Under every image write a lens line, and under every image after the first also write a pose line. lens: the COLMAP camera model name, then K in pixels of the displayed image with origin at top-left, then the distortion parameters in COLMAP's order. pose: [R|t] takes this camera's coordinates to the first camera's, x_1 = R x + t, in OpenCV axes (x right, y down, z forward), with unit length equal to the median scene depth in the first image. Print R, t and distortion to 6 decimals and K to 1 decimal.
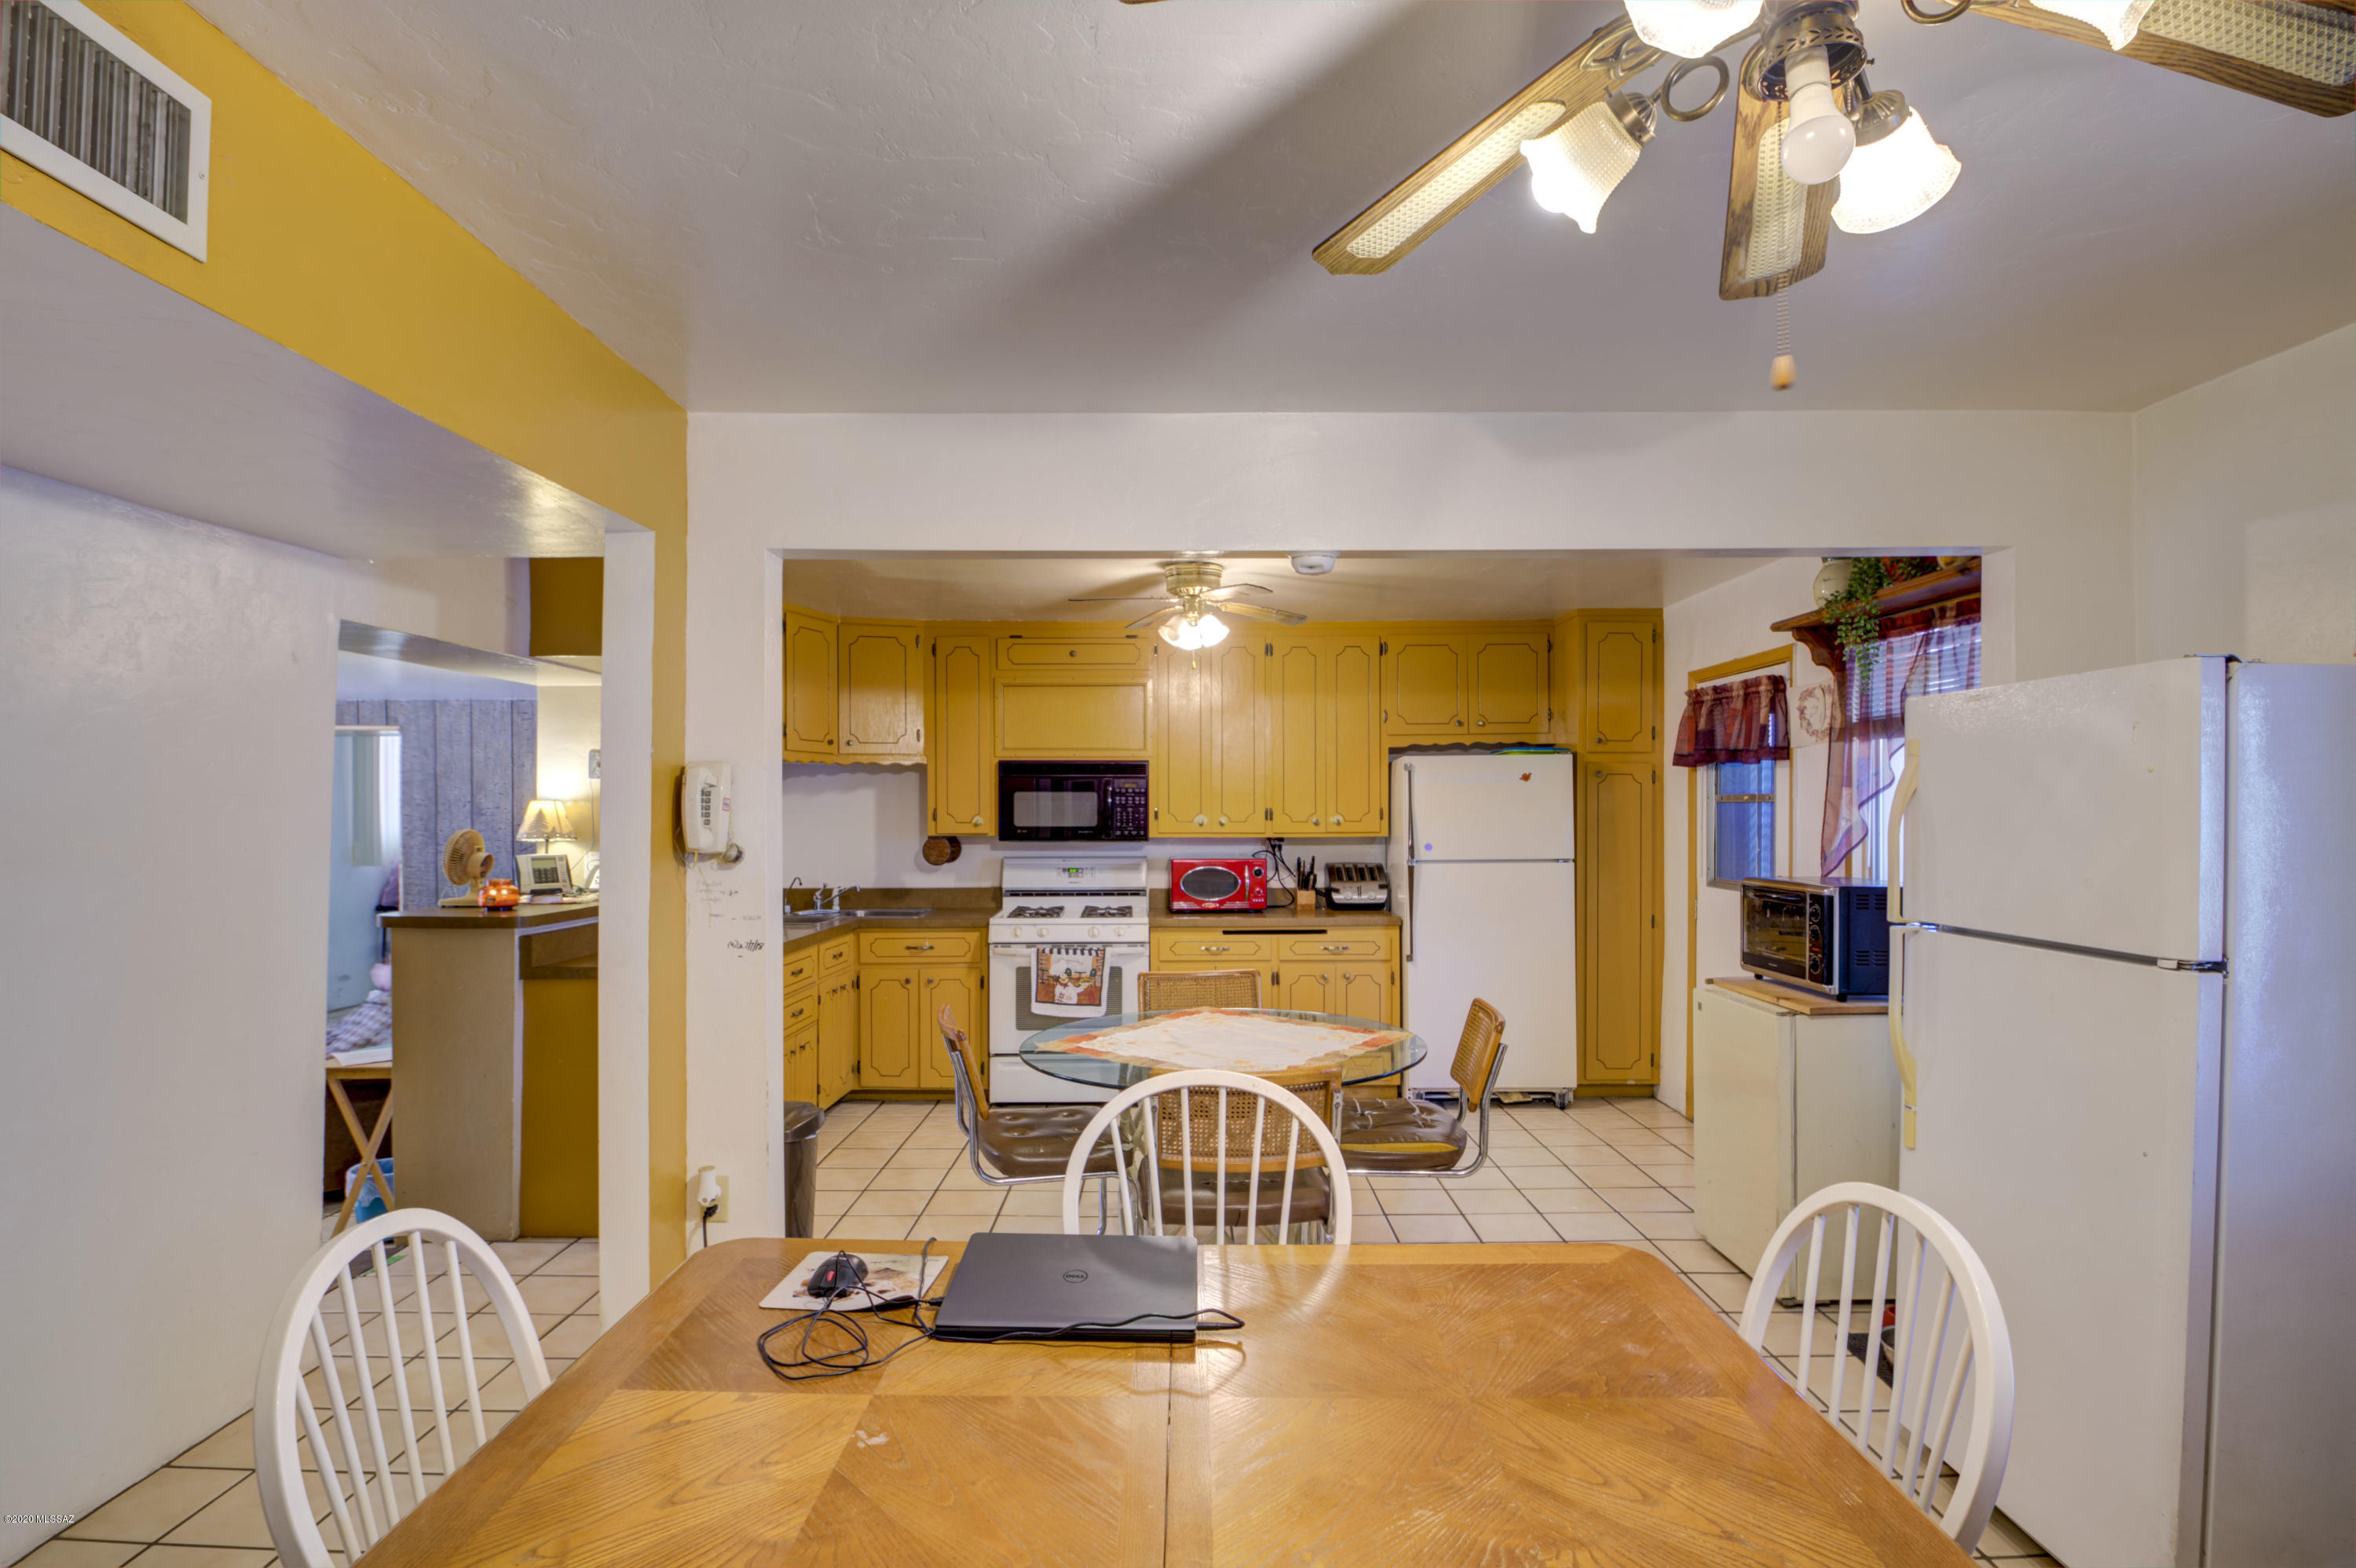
lens RADIAL K [[1182.4, 0, 1170.2], [0, 1182.4, 803.5], [0, 0, 1]] dist [-0.005963, -0.000799]
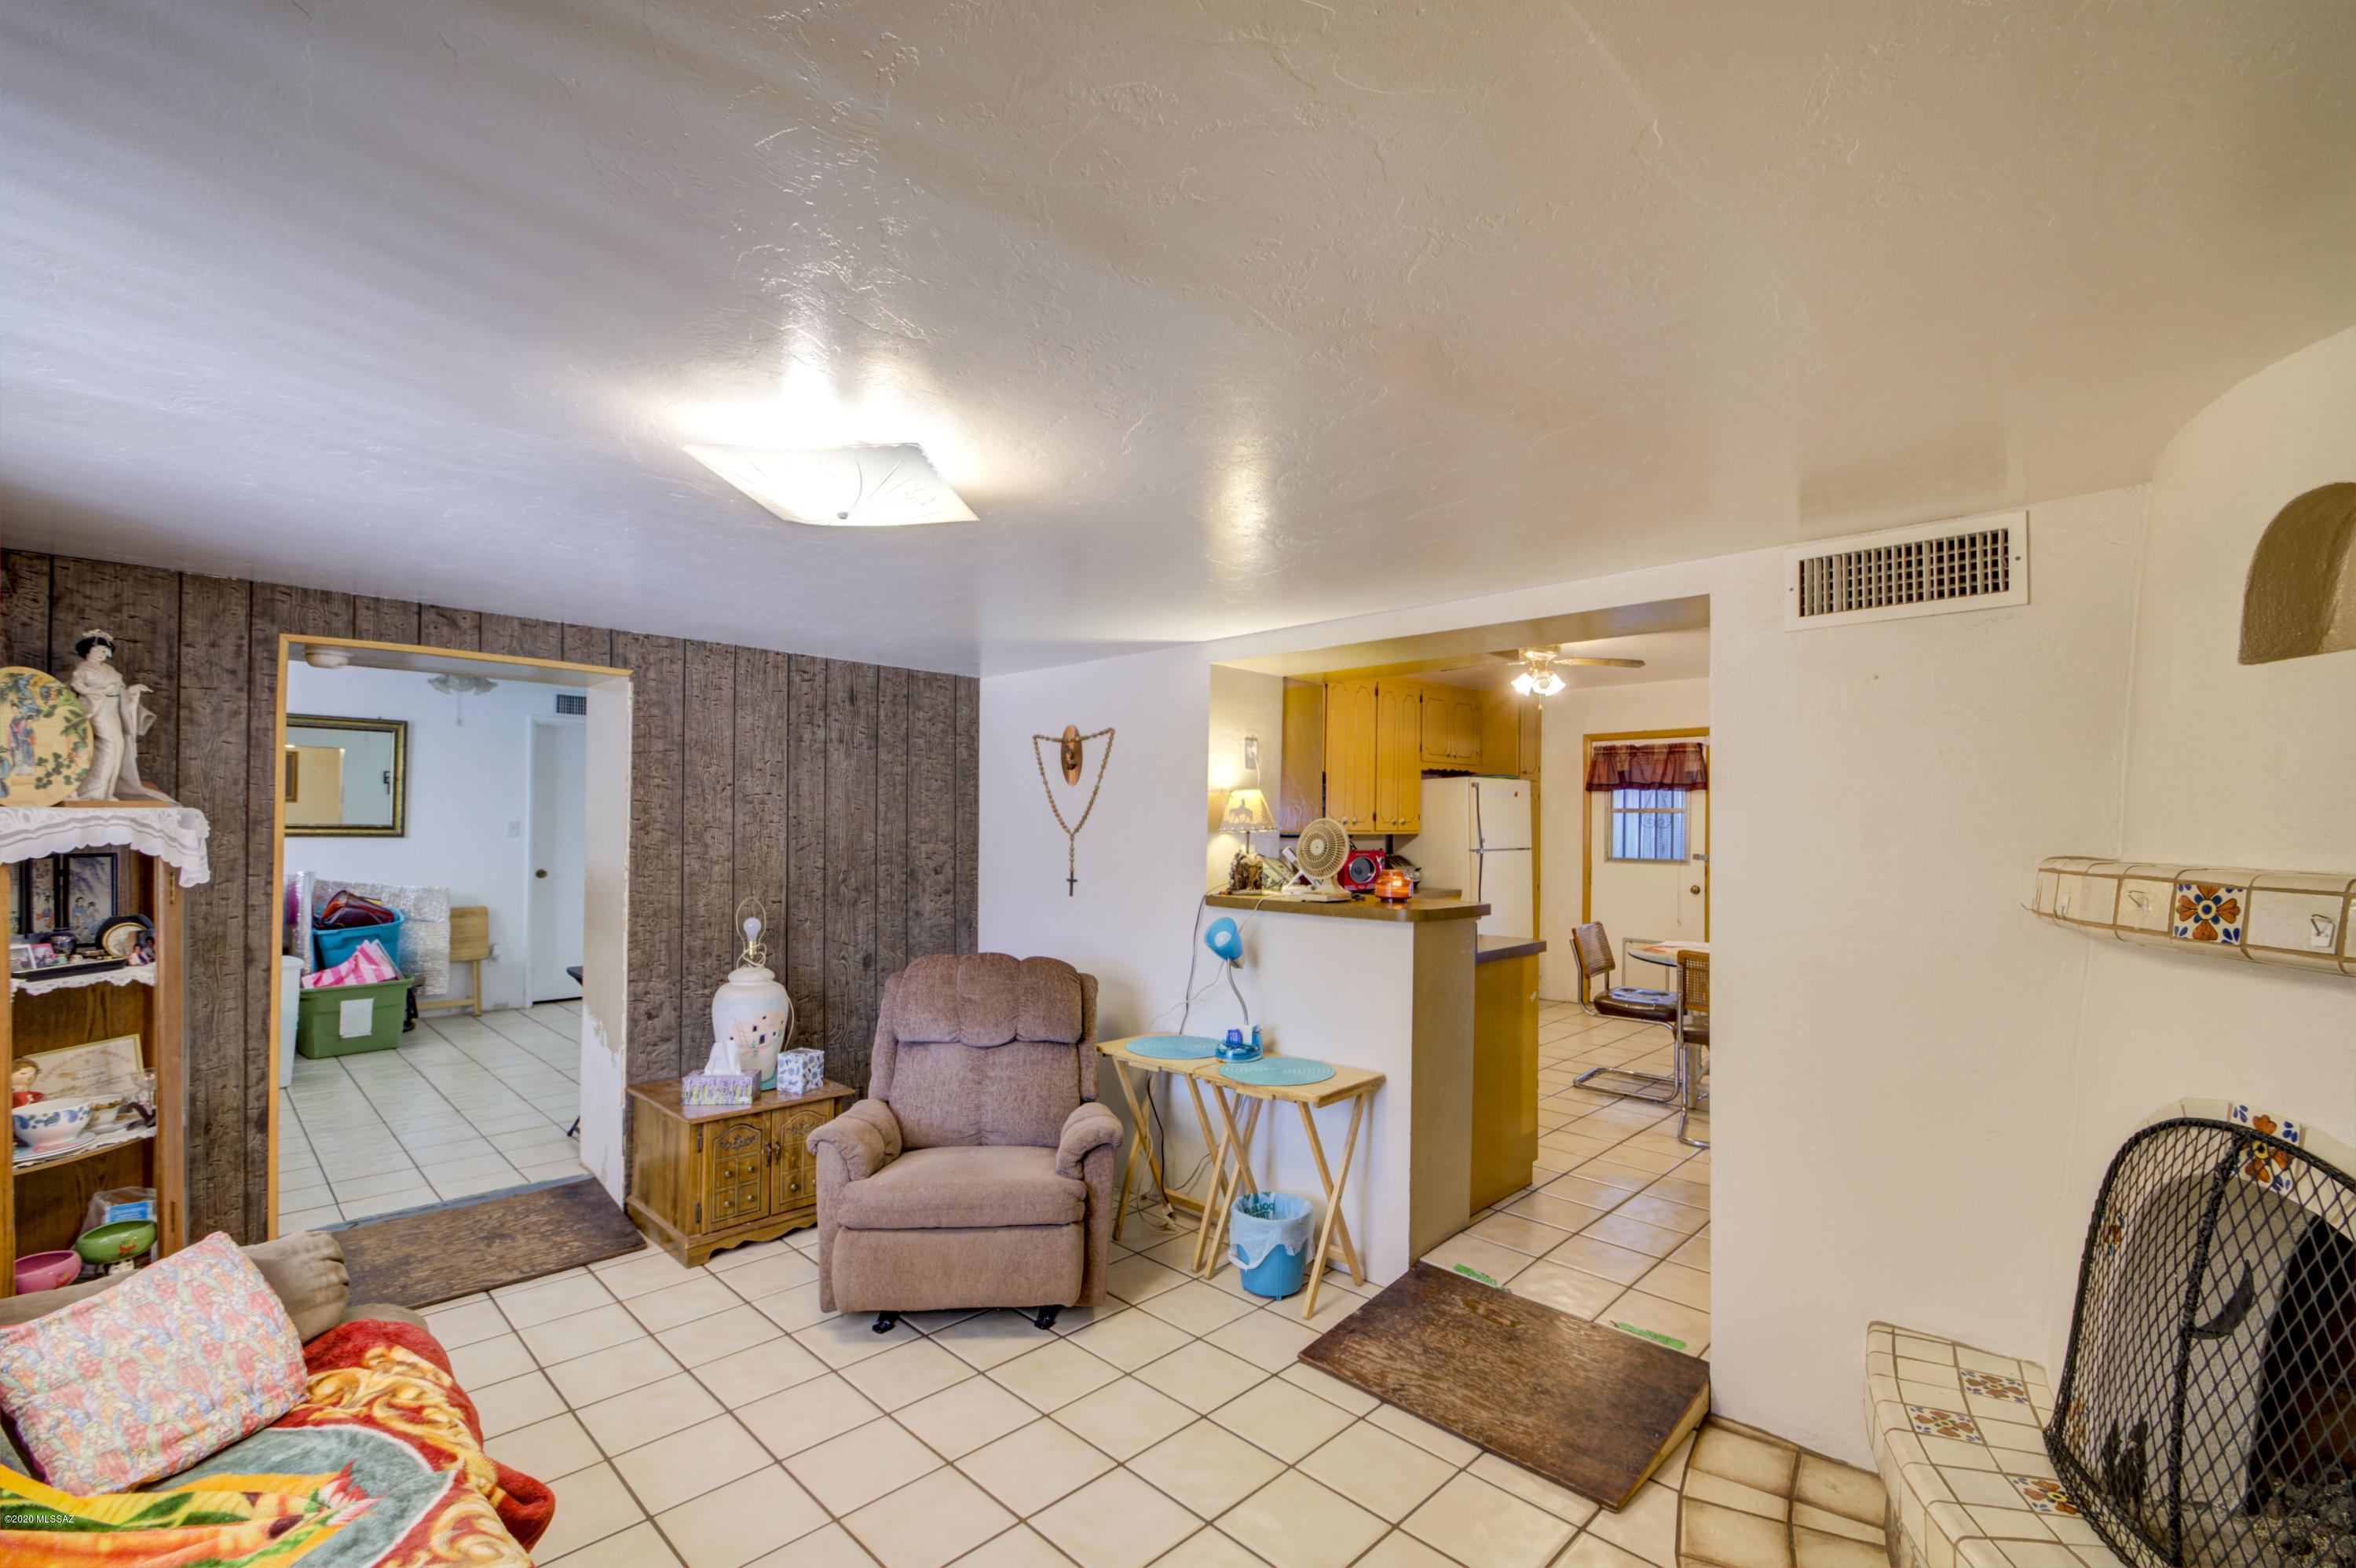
lens RADIAL K [[1023.6, 0, 1196.0], [0, 1023.6, 825.4], [0, 0, 1]] dist [0.000244, 0.000033]
pose [[0.684732, 0.007286, 0.728759, -0.929005], [-0.015042, 0.999878, 0.004136, 0.018037], [-0.728640, -0.013794, 0.684758, 0.388628]]
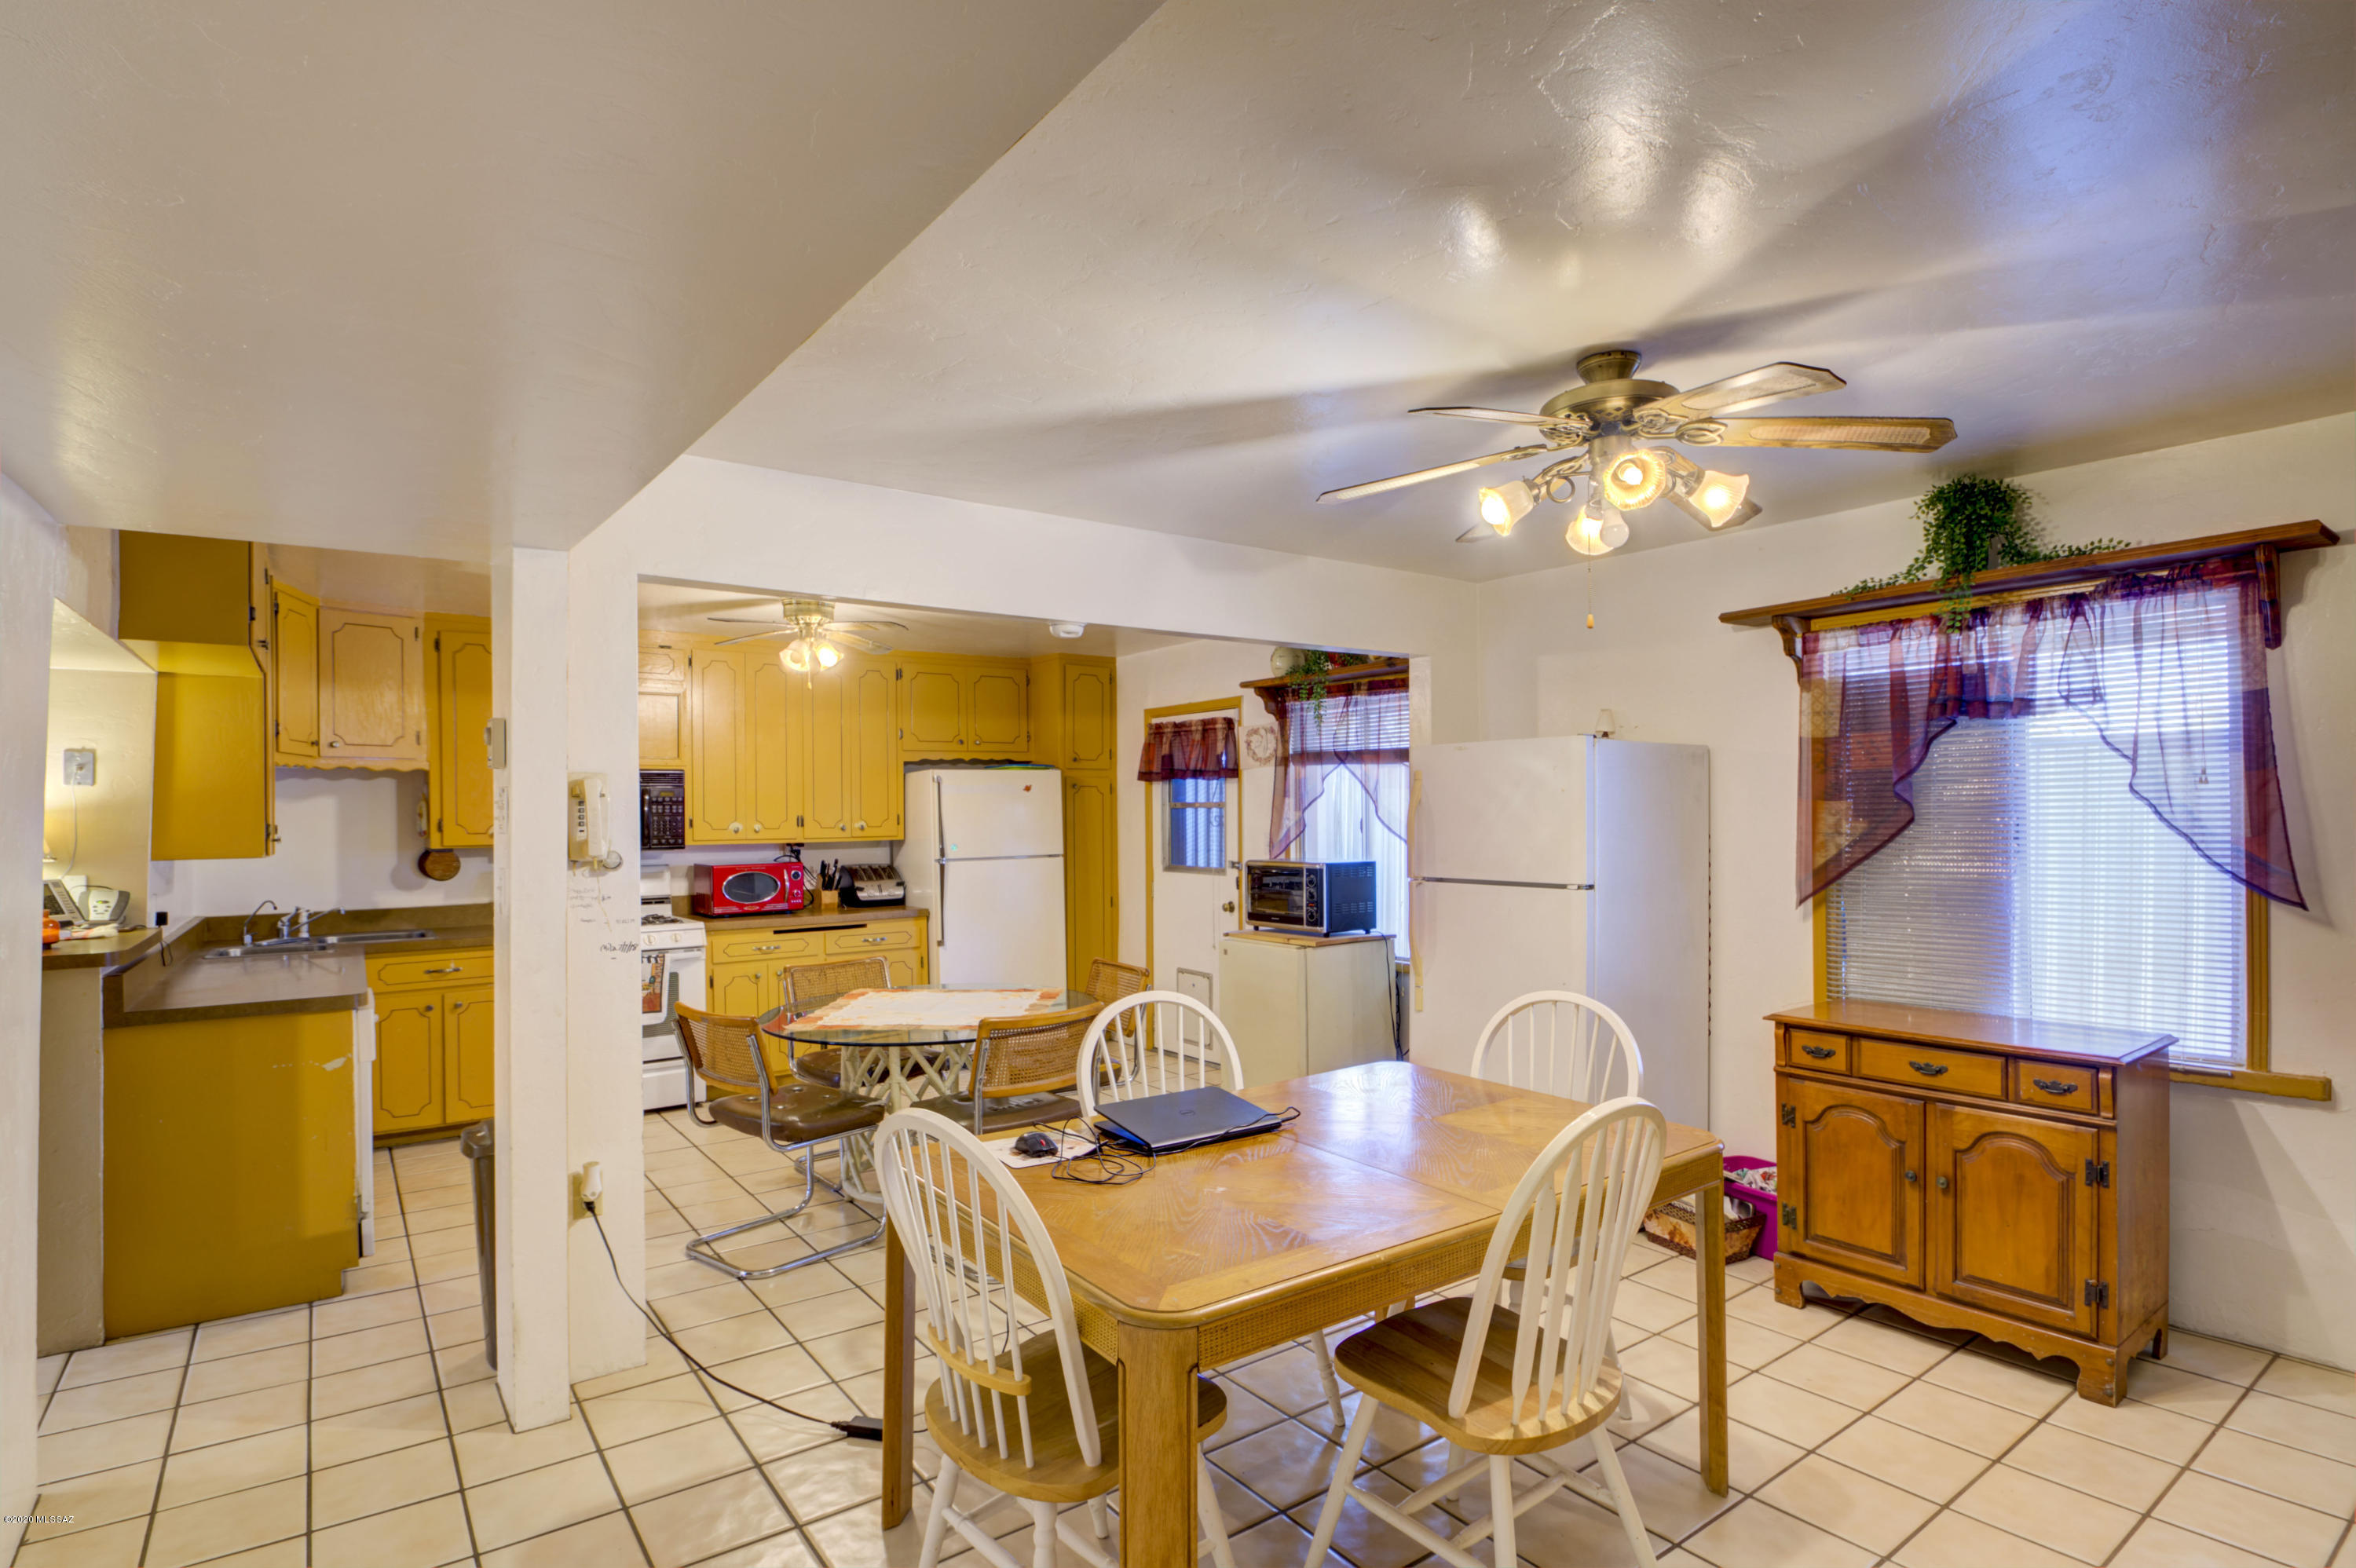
lens RADIAL K [[1182.4, 0, 1175.2], [0, 1182.4, 801.3], [0, 0, 1]] dist [-0.005963, -0.000799]
pose [[0.804009, -0.000672, 0.594616, -0.299654], [0.005327, 0.999967, -0.006072, -0.000713], [-0.594593, 0.008049, 0.803987, -0.073635]]
